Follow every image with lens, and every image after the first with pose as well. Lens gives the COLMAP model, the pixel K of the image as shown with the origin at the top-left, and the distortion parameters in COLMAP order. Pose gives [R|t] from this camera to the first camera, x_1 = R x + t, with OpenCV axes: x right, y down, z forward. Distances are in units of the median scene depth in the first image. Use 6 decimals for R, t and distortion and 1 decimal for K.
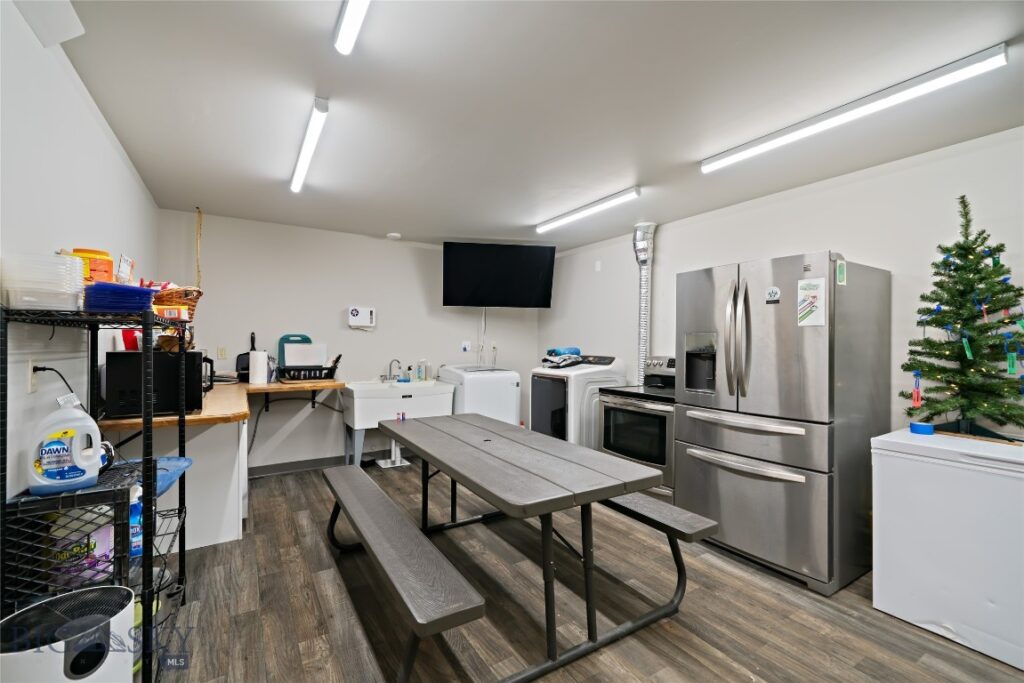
lens RADIAL K [[434.5, 0, 512.0], [0, 434.5, 341.5], [0, 0, 1]] dist [0.001374, 0.000132]
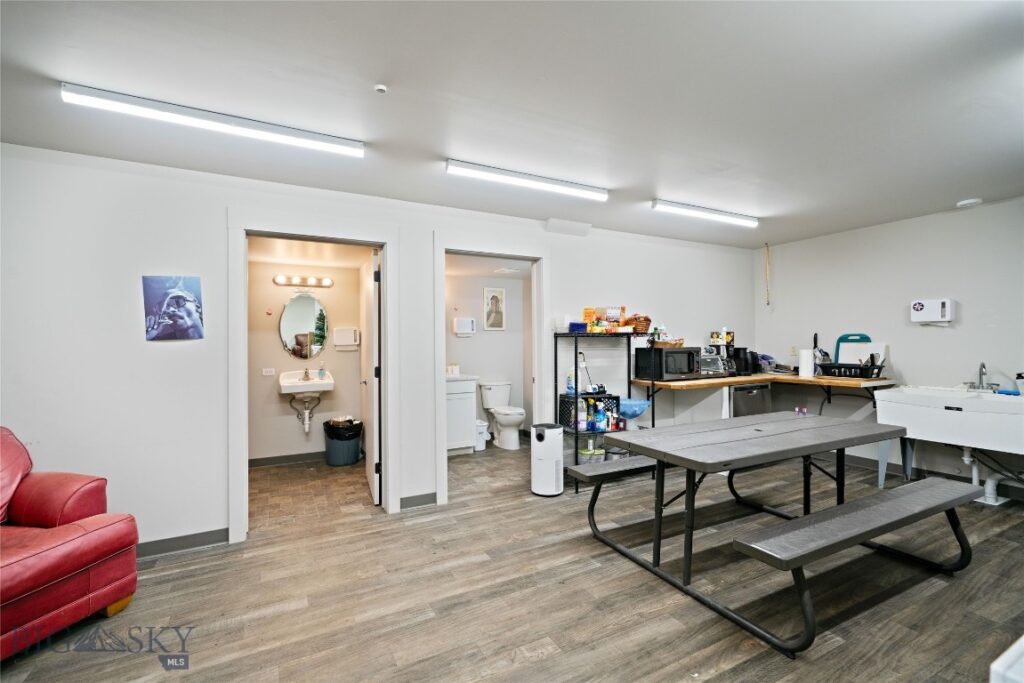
lens RADIAL K [[455.9, 0, 512.0], [0, 455.9, 341.5], [0, 0, 1]] dist [-0.000124, -0.000025]
pose [[-0.070623, -0.007911, -0.997472, 0.664289], [0.011283, 0.999898, -0.008729, 0.002652], [0.997439, -0.011871, -0.070527, 0.267075]]
